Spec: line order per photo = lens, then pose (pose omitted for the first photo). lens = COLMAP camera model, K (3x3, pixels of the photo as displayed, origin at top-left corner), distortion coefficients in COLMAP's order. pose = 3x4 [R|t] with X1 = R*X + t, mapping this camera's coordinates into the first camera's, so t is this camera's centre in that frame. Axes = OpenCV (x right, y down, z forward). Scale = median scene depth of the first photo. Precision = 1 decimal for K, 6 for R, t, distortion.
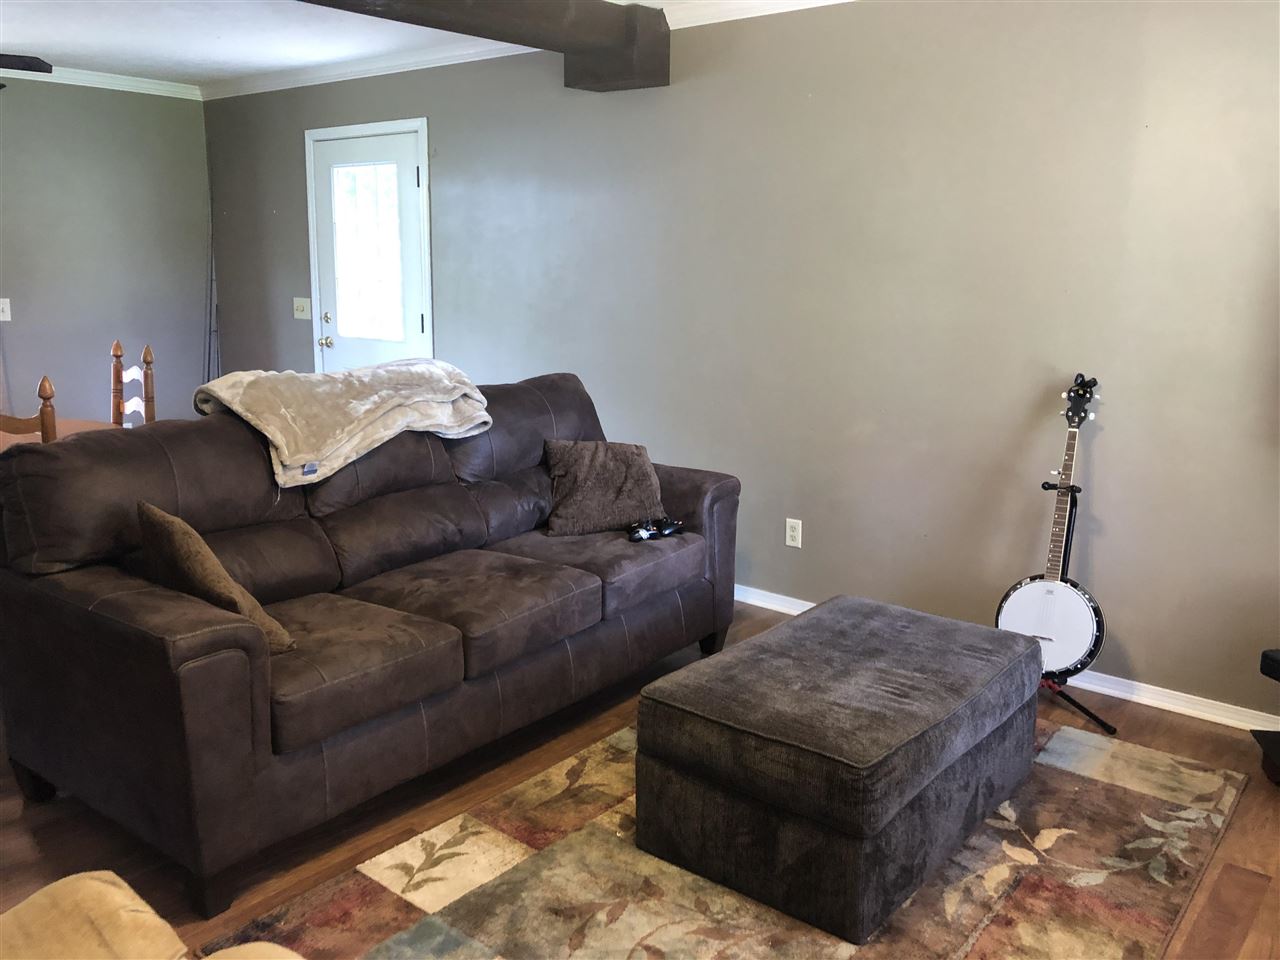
lens RADIAL K [[1061.5, 0, 644.2], [0, 1061.5, 482.1], [0, 0, 1]] dist [0.030549, -0.033908]
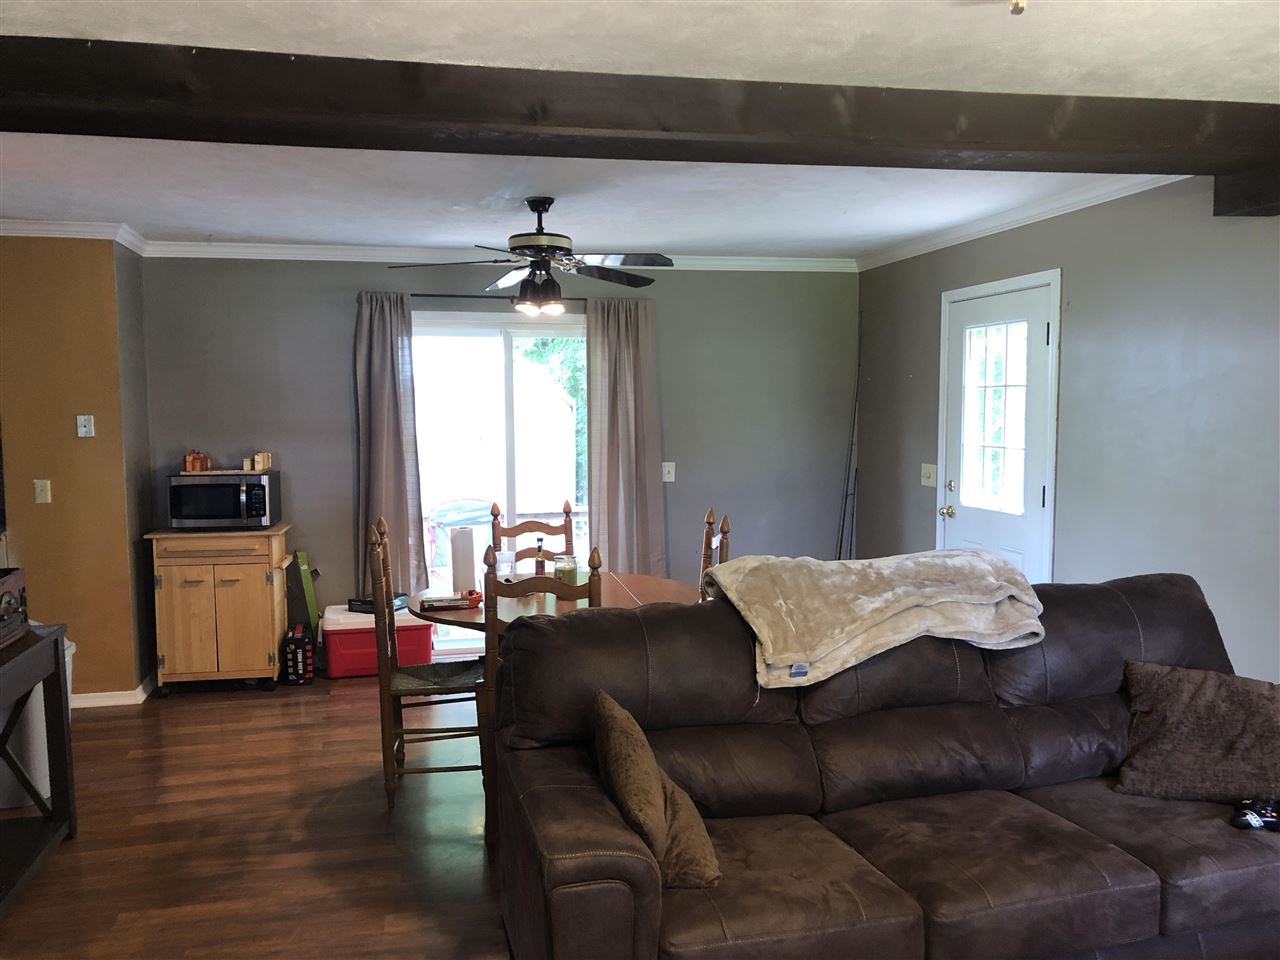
lens RADIAL K [[1061.5, 0, 649.6], [0, 1061.5, 493.2], [0, 0, 1]] dist [0.030549, -0.033908]
pose [[0.784986, 0.032372, -0.618667, 0.126574], [-0.110430, 0.989952, -0.088318, -0.062763], [0.609591, 0.137648, 0.780674, 0.193850]]
